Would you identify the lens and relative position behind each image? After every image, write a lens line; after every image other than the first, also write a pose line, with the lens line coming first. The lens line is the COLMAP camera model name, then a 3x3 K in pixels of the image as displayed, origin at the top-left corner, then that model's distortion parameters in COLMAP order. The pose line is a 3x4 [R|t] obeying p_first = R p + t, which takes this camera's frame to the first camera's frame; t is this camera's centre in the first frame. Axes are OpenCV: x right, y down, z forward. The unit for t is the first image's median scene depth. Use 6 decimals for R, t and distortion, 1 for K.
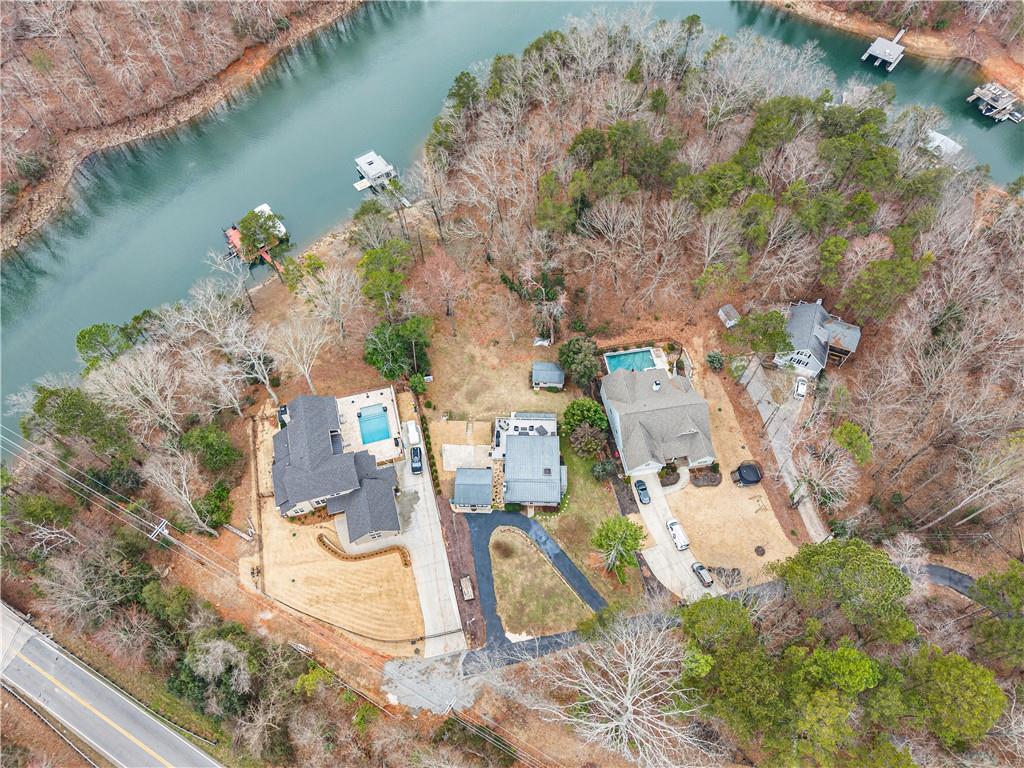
lens RADIAL K [[719.9, 0, 513.4], [0, 719.9, 382.1], [0, 0, 1]] dist [0.036130, -0.045197]
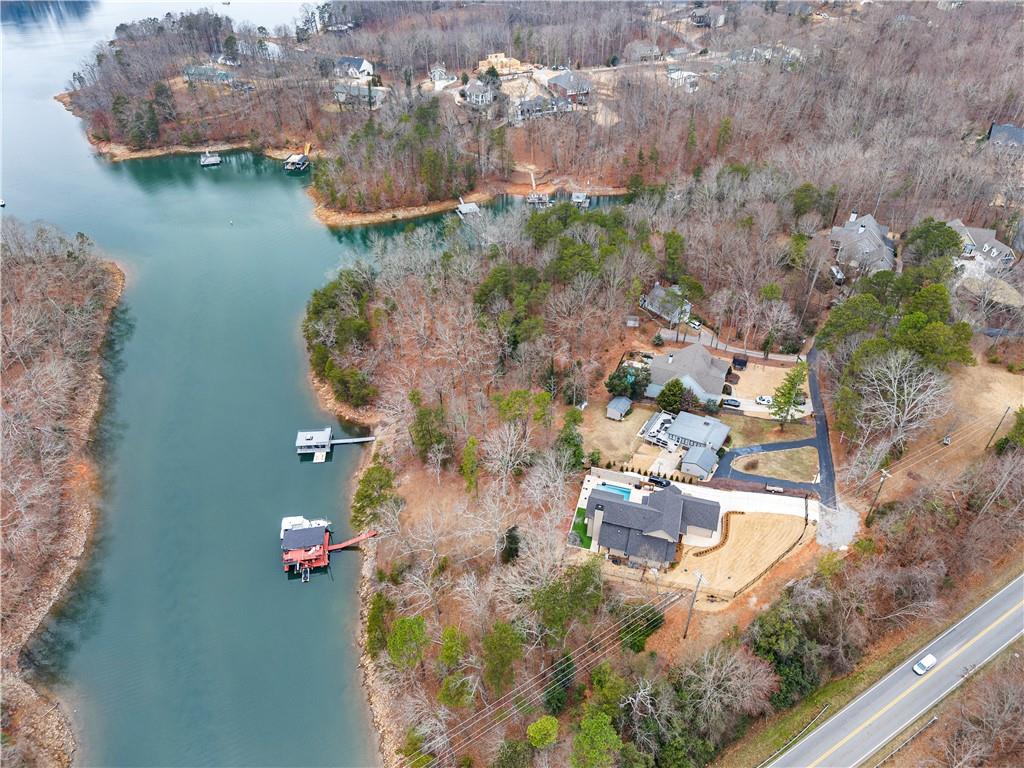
lens RADIAL K [[719.9, 0, 513.3], [0, 719.9, 382.5], [0, 0, 1]] dist [0.036130, -0.045197]
pose [[0.502909, -0.519613, 0.690713, -1.098241], [0.732276, 0.680681, -0.021104, -0.181872], [-0.459189, 0.516406, 0.722821, 0.106603]]
